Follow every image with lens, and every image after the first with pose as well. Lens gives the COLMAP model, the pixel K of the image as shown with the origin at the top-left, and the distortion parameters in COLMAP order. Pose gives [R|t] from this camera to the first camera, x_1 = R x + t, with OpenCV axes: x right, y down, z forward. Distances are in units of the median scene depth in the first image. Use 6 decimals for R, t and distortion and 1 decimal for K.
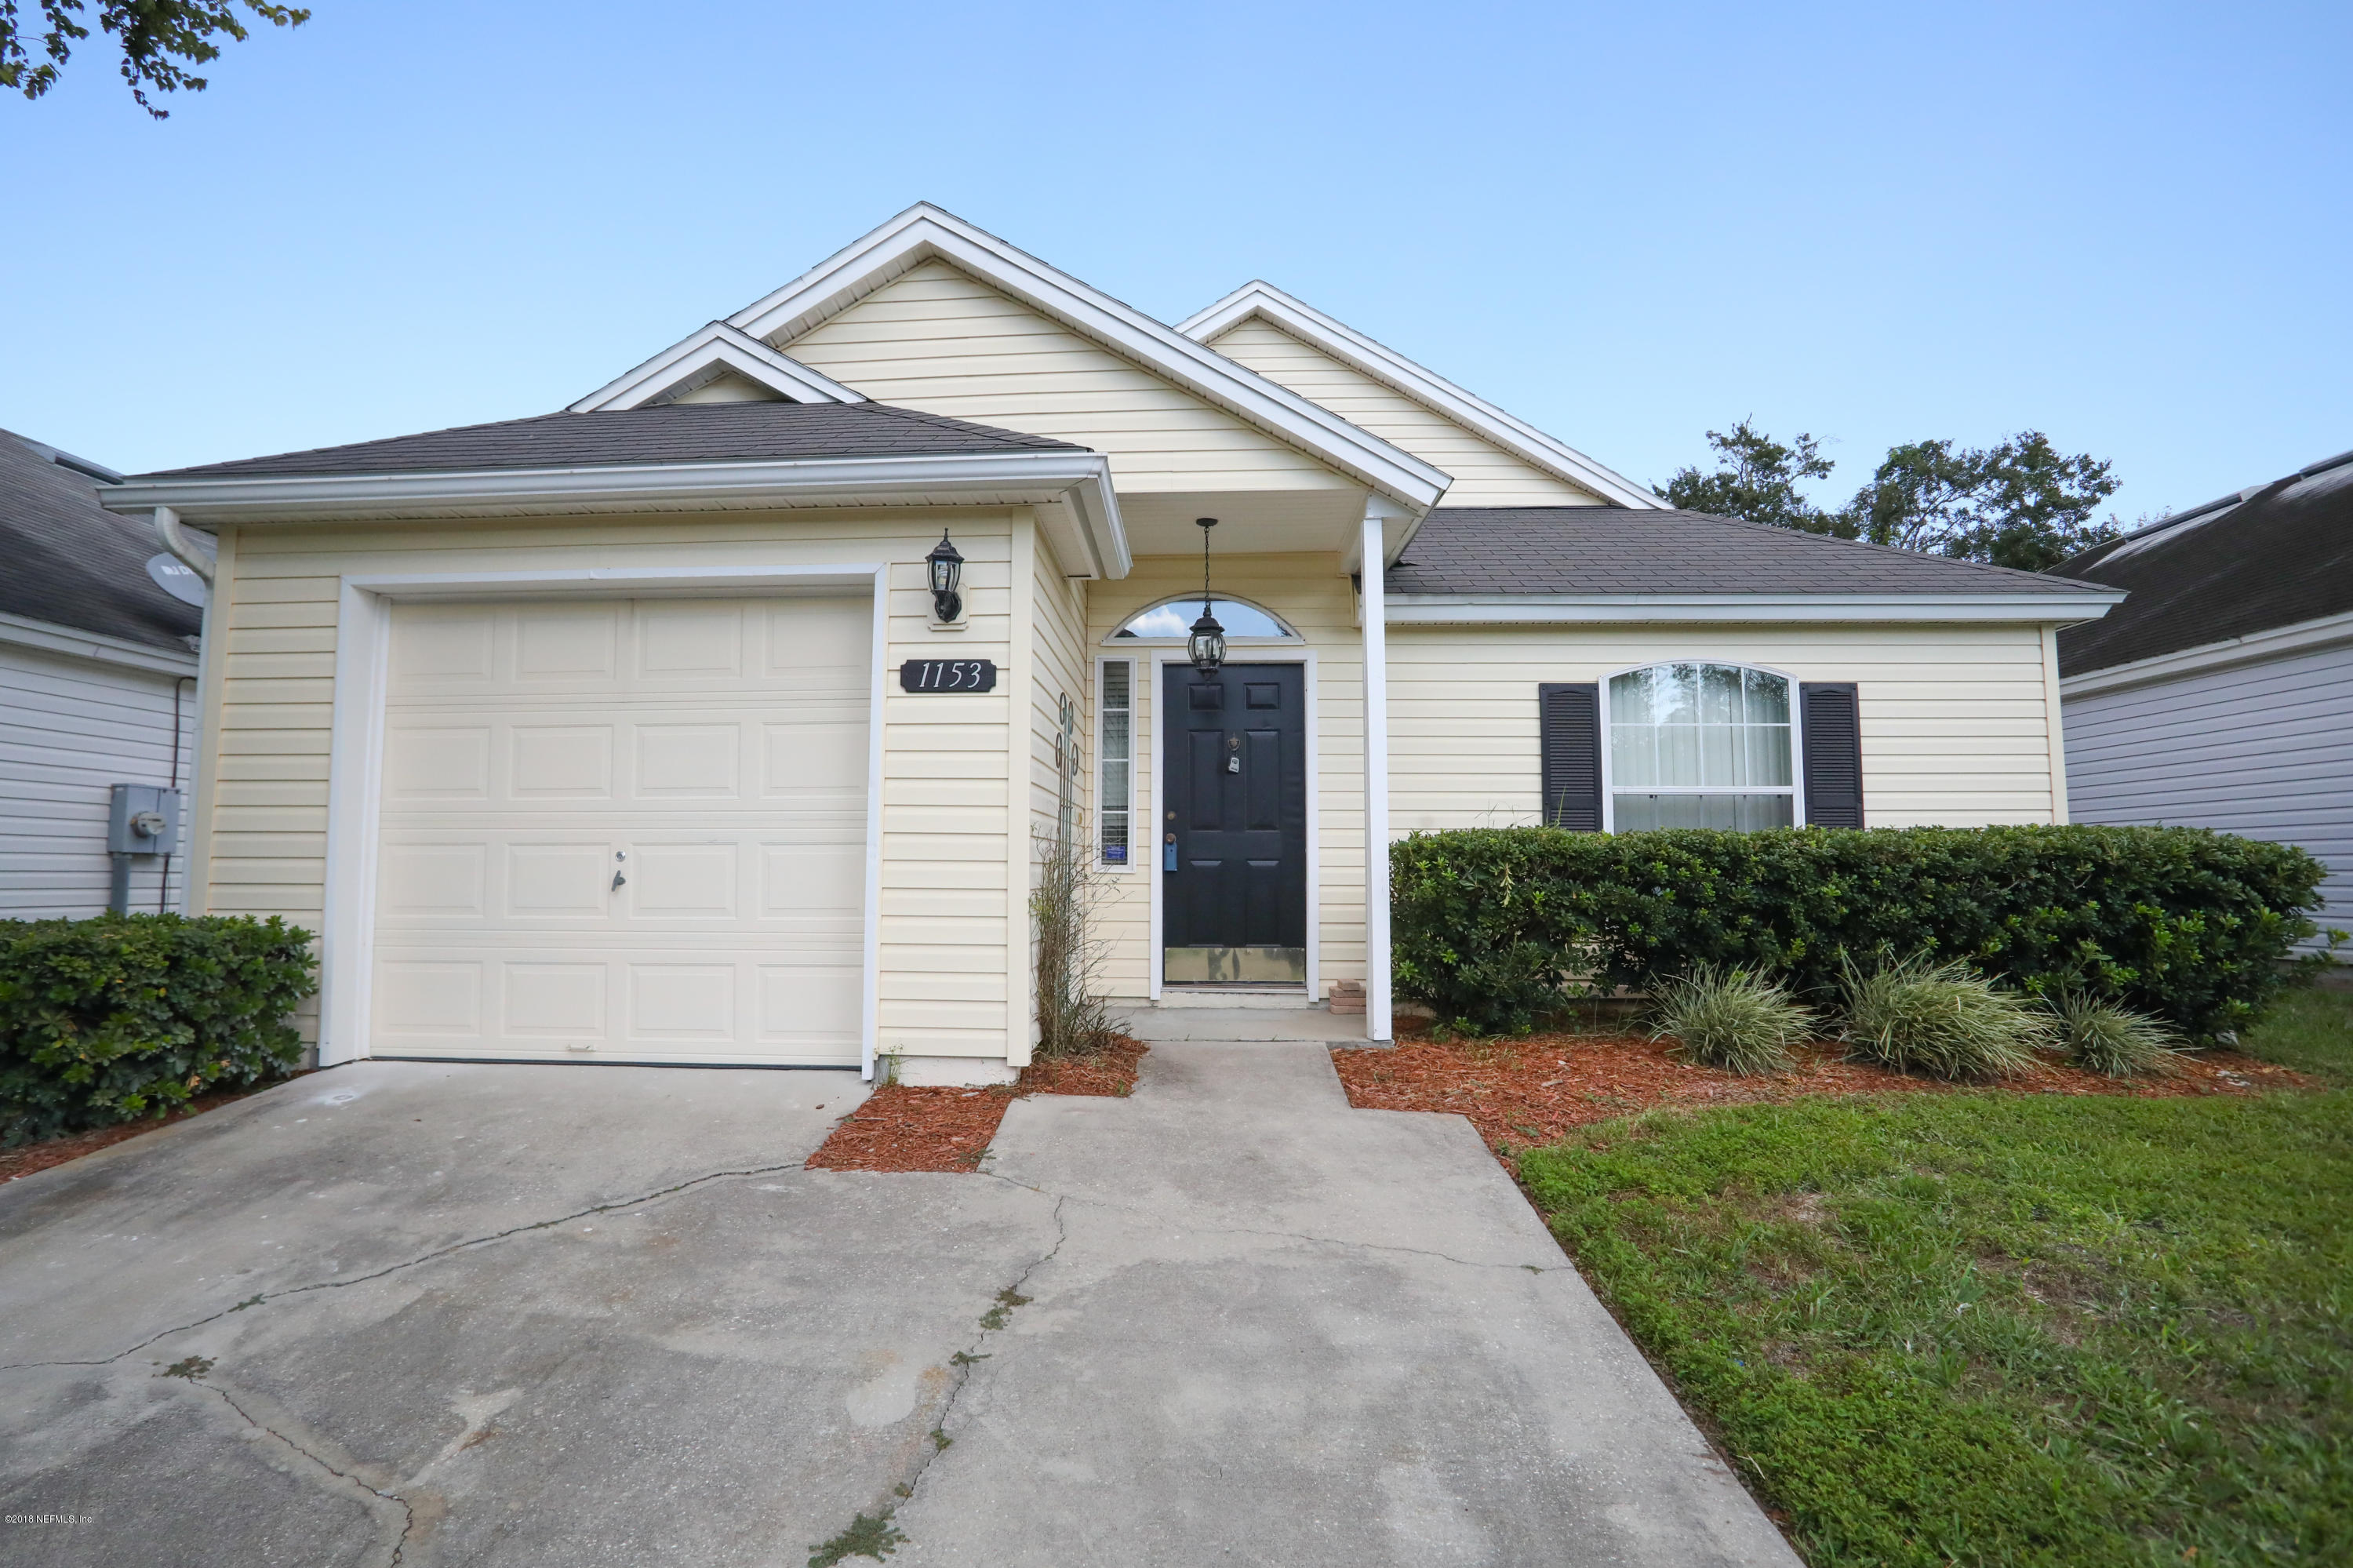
lens RADIAL K [[1159.3, 0, 1165.6], [0, 1159.3, 786.0], [0, 0, 1]] dist [-0.052737, 0.009593]
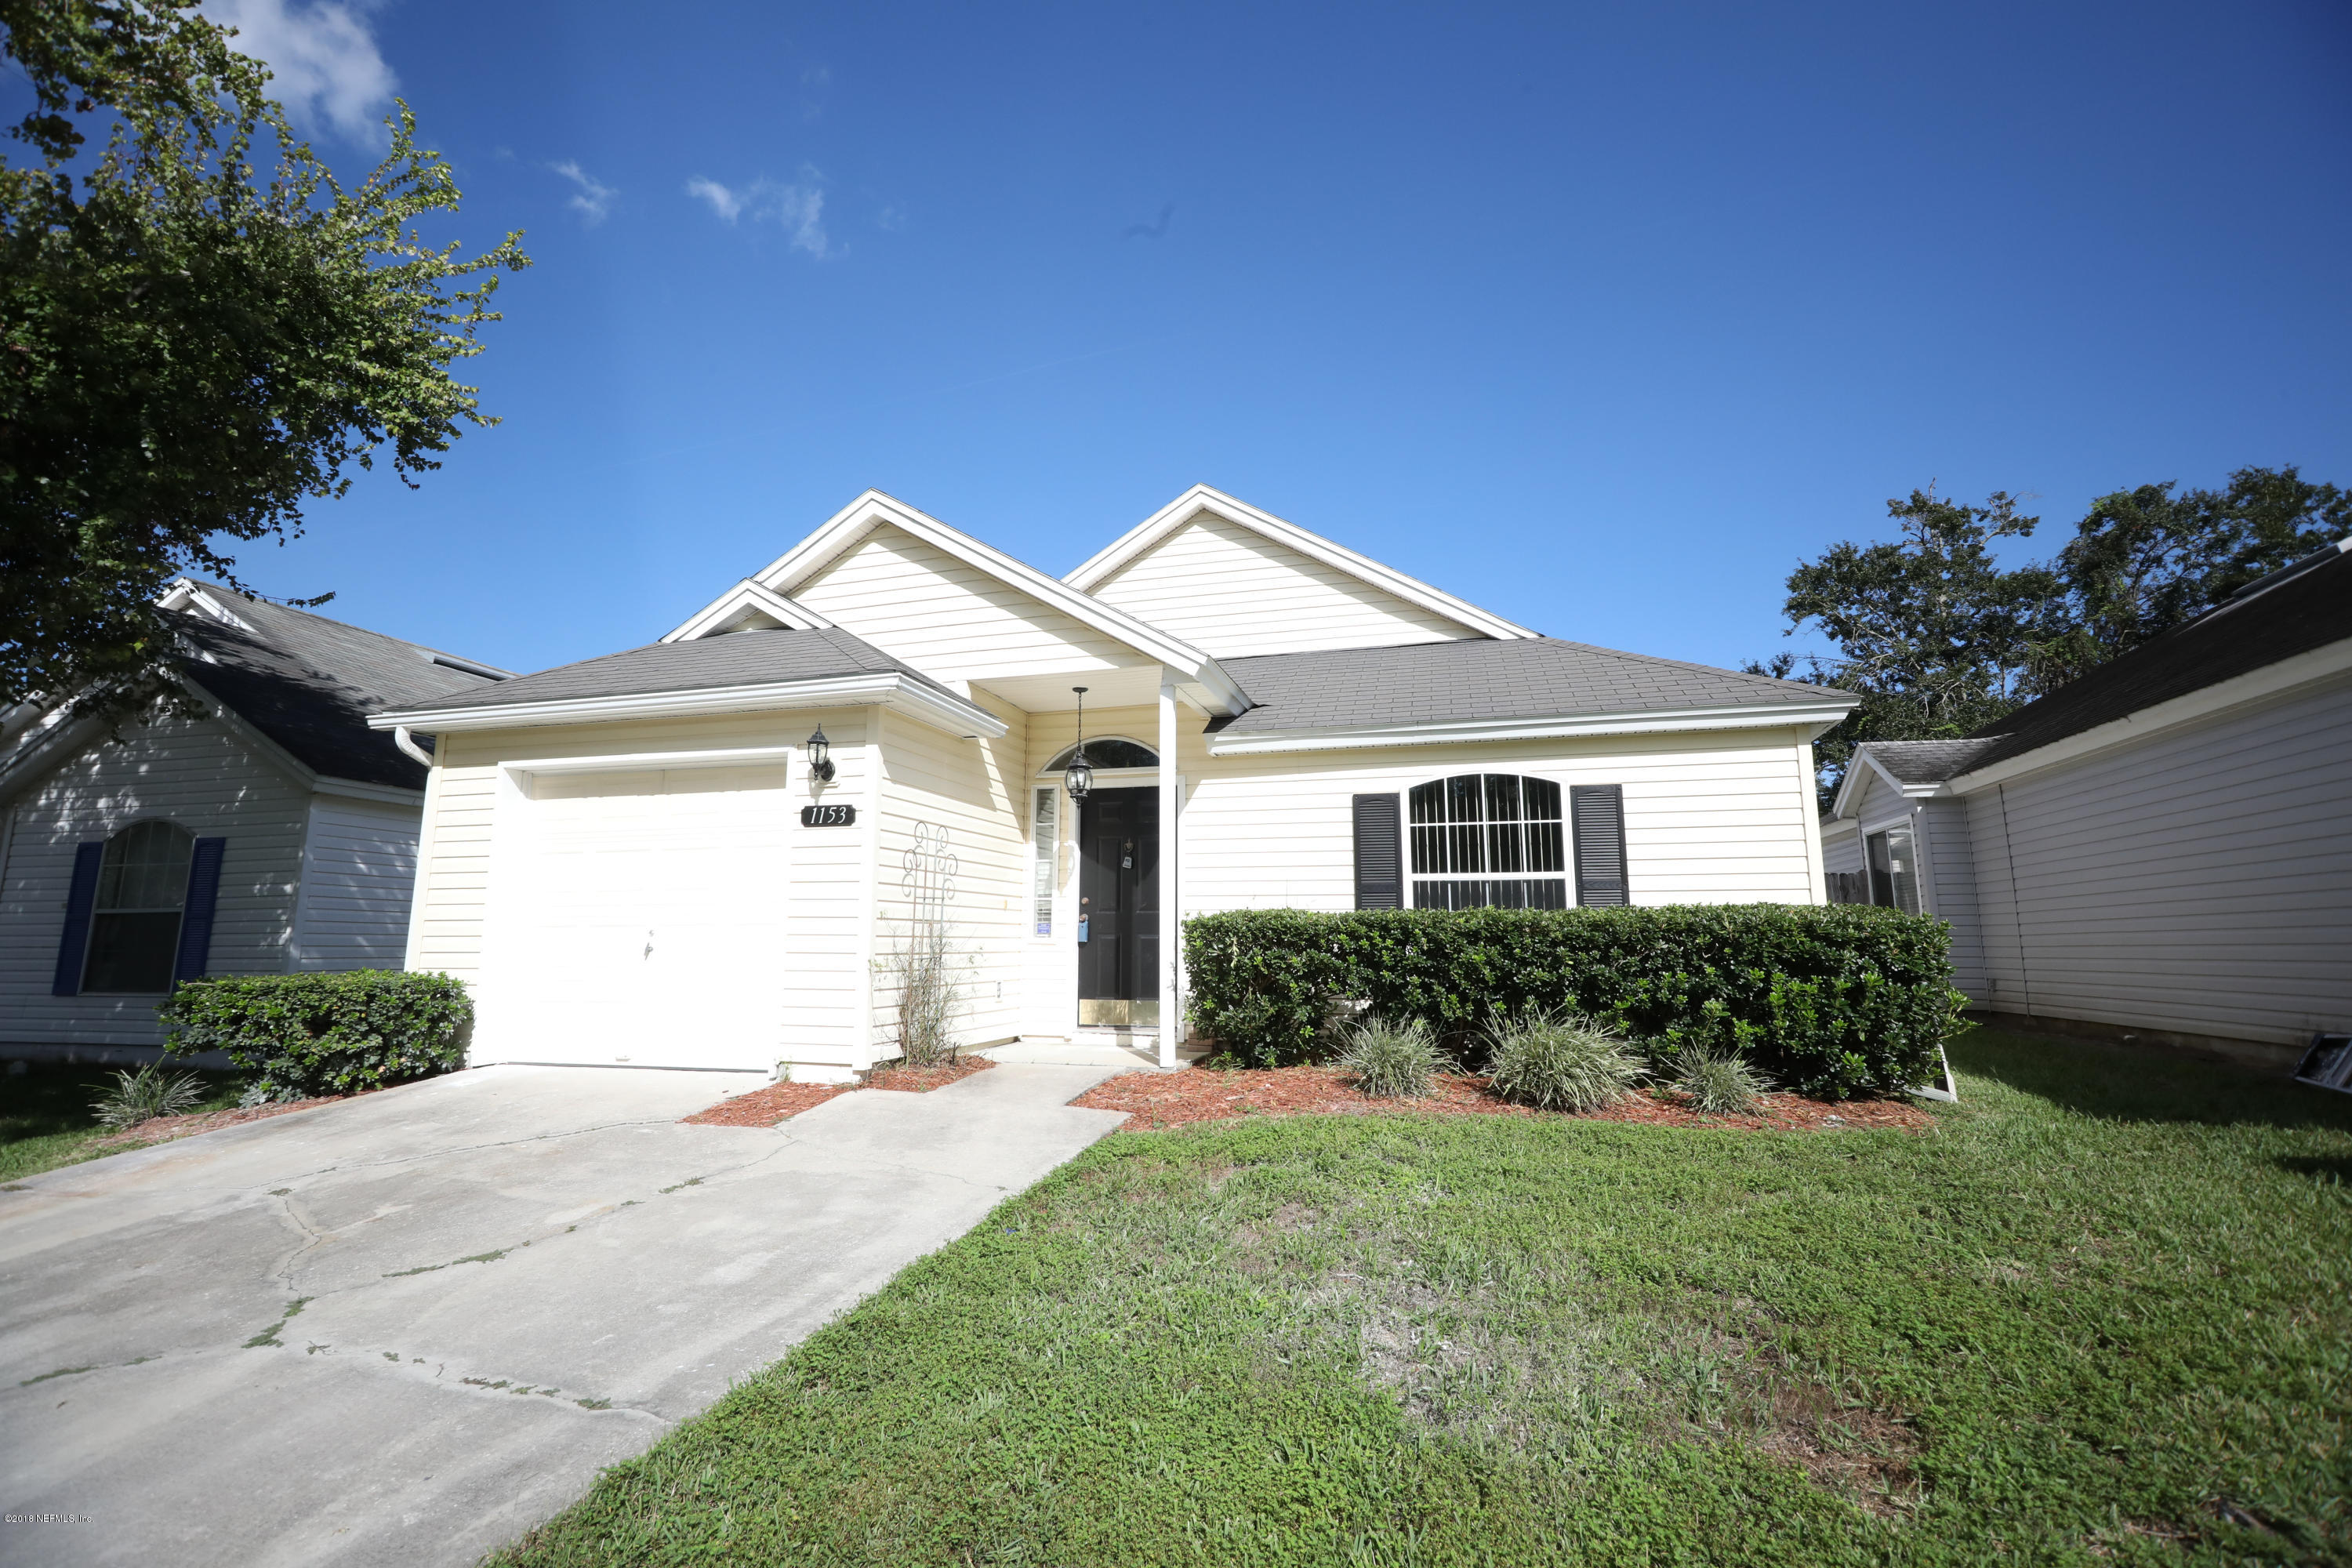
lens RADIAL K [[1094.8, 0, 1184.1], [0, 1094.8, 772.0], [0, 0, 1]] dist [0.005732, 0.000754]
pose [[0.973241, -0.037559, -0.226698, 0.494285], [0.017805, 0.995912, -0.088562, -0.011444], [0.229098, 0.082156, 0.969930, -0.263062]]
